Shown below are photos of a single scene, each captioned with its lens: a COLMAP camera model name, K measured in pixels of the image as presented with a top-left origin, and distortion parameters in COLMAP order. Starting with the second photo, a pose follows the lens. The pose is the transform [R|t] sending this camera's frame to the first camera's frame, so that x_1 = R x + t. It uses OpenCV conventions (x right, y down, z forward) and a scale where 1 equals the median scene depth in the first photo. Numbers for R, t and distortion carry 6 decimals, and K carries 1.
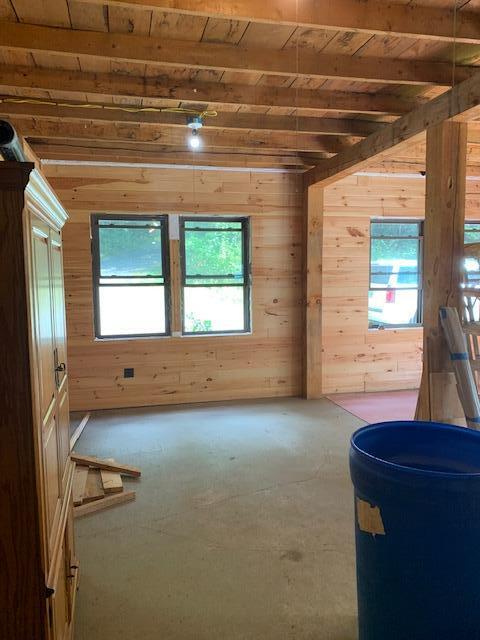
lens RADIAL K [[499.7, 0, 240.0], [0, 499.7, 320.0], [0, 0, 1]] dist [0.111635, -0.202522]
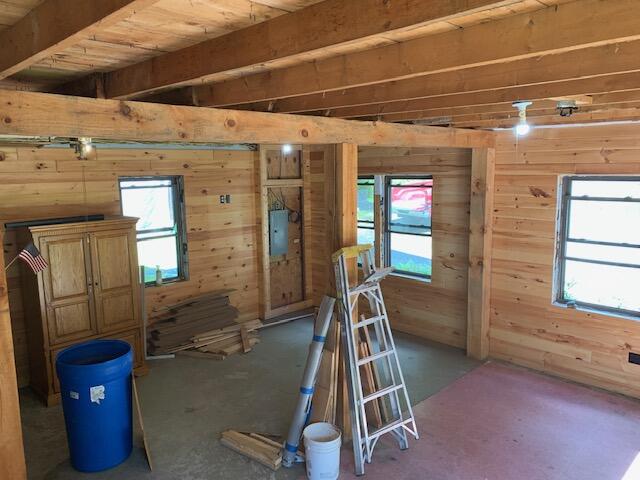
lens RADIAL K [[499.7, 0, 320.0], [0, 499.7, 240.0], [0, 0, 1]] dist [0.111635, -0.202522]
pose [[0.514543, 0.128772, -0.847740, 0.824246], [-0.075968, 0.991617, 0.104518, -0.160328], [0.854092, 0.010622, 0.520013, 0.220932]]
